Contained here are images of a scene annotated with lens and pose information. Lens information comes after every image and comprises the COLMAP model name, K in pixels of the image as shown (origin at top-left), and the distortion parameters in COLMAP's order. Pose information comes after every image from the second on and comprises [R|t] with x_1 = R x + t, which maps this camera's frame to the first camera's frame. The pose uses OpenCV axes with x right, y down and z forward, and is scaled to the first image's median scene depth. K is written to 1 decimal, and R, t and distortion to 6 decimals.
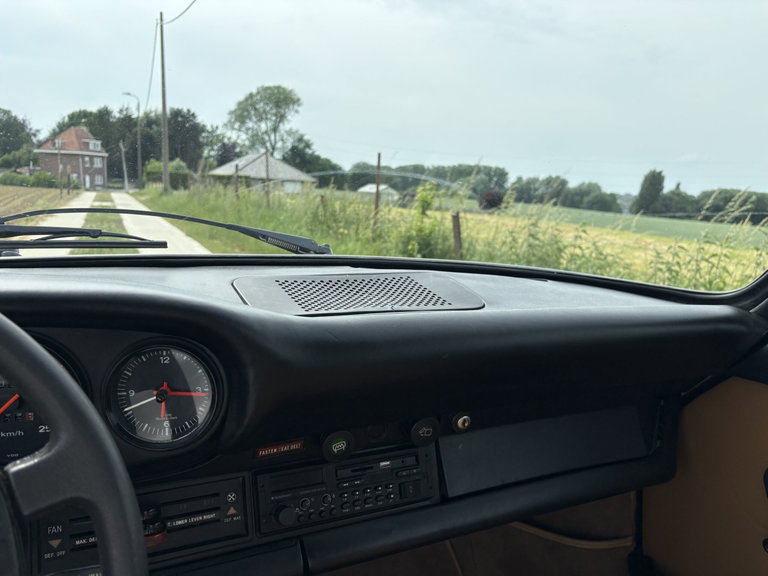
lens RADIAL K [[595.6, 0, 396.4], [0, 595.6, 288.6], [0, 0, 1]] dist [0.002680, -0.002555]
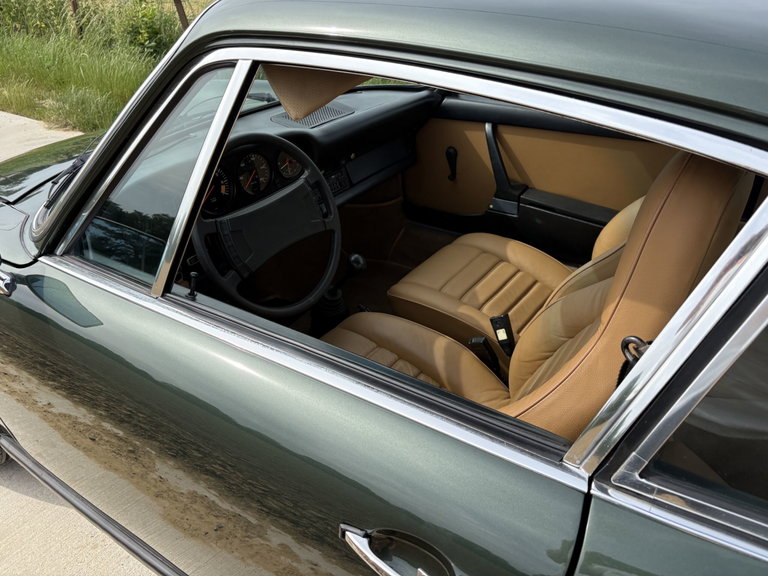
lens RADIAL K [[595.6, 0, 396.4], [0, 595.6, 288.6], [0, 0, 1]] dist [0.002680, -0.002555]
pose [[0.868312, -0.299391, 0.395473, -0.980768], [0.125158, 0.903742, 0.409372, -0.323115], [-0.479968, -0.305966, 0.822201, -1.534760]]
